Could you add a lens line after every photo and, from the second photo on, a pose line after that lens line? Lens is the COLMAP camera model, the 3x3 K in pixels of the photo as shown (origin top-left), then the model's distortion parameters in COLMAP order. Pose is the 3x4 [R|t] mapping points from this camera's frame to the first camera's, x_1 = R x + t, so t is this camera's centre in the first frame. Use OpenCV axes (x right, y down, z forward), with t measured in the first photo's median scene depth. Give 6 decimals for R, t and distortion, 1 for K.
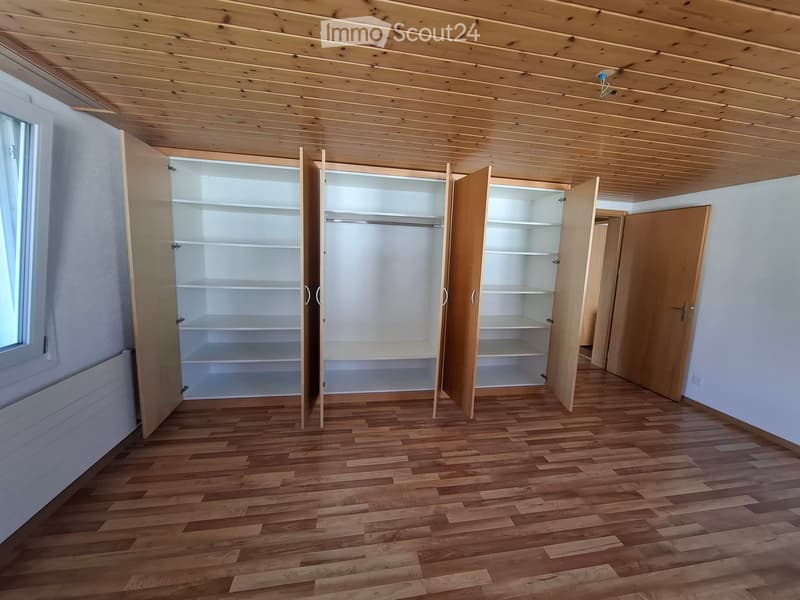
lens RADIAL K [[313.6, 0, 403.4], [0, 313.6, 297.1], [0, 0, 1]] dist [-0.002872, 0.000594]
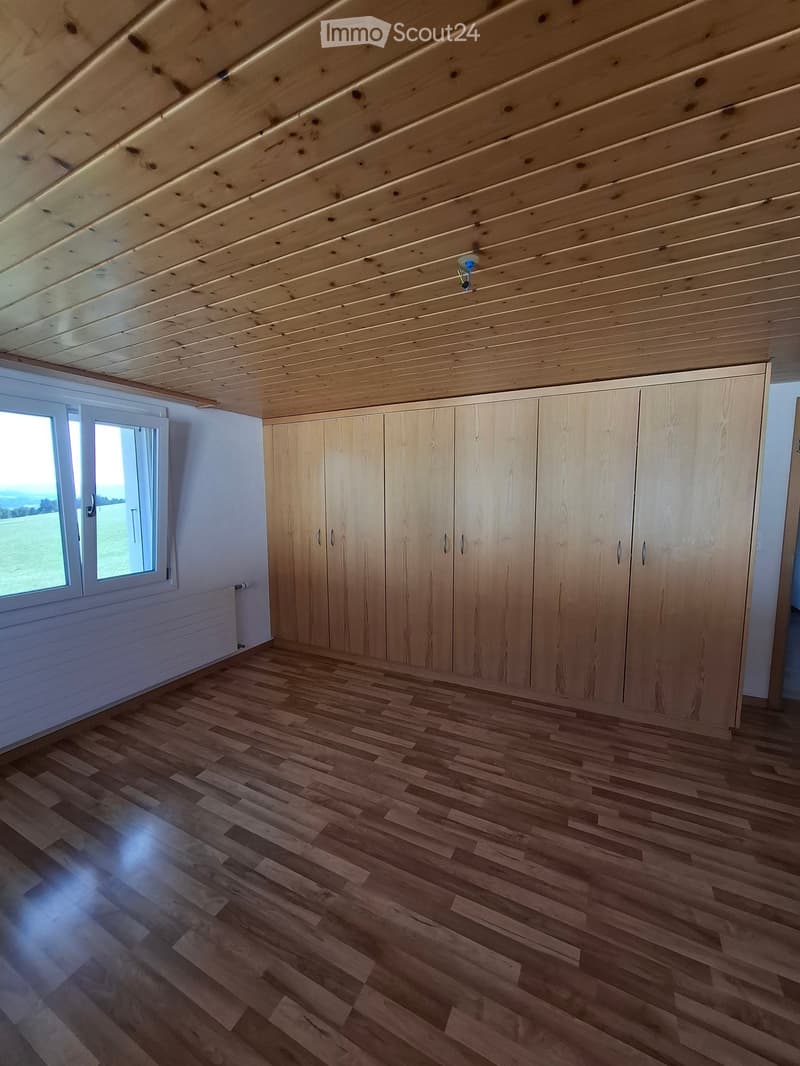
lens RADIAL K [[417.9, 0, 404.1], [0, 417.9, 540.6], [0, 0, 1]] dist [-0.002872, 0.000594]
pose [[0.794313, 0.021123, -0.607141, 0.758420], [-0.047222, 0.998518, -0.027040, 0.000057], [0.605670, 0.050149, 0.794134, 0.087670]]
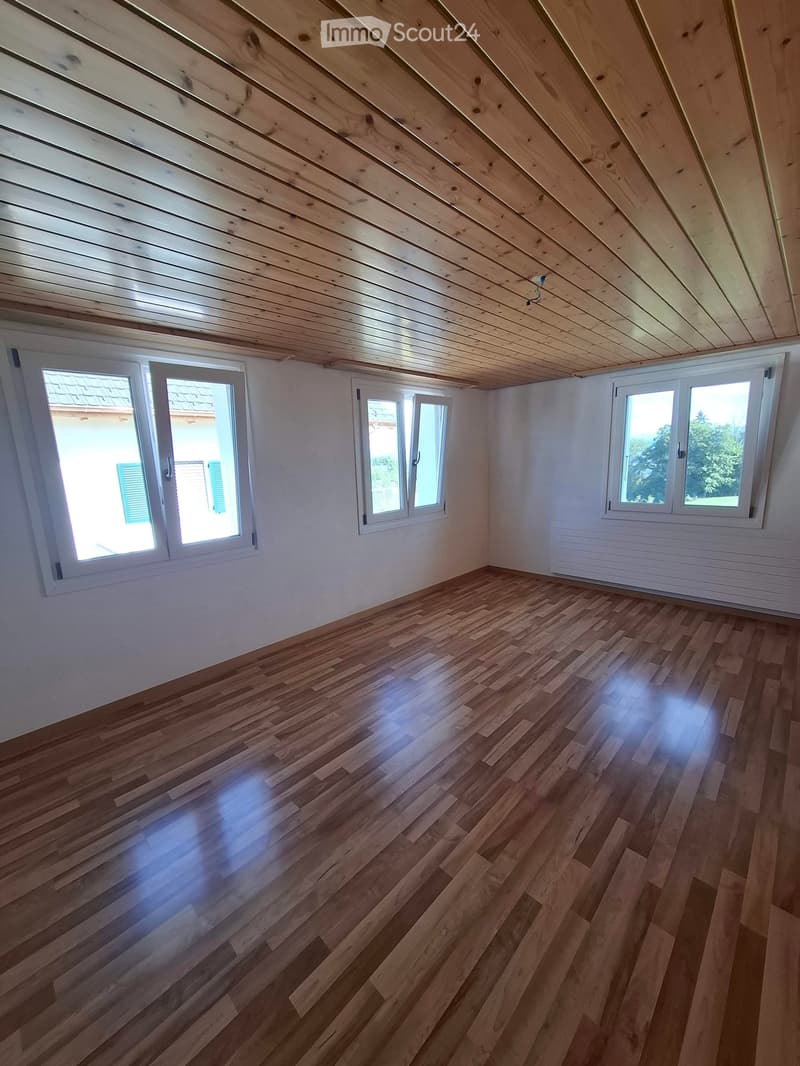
lens RADIAL K [[417.9, 0, 404.1], [0, 417.9, 540.6], [0, 0, 1]] dist [-0.002872, 0.000594]
pose [[-0.814161, 0.101745, -0.571656, 1.279634], [-0.077188, 0.956824, 0.280231, -0.137043], [0.575486, 0.272278, -0.771155, 1.371998]]
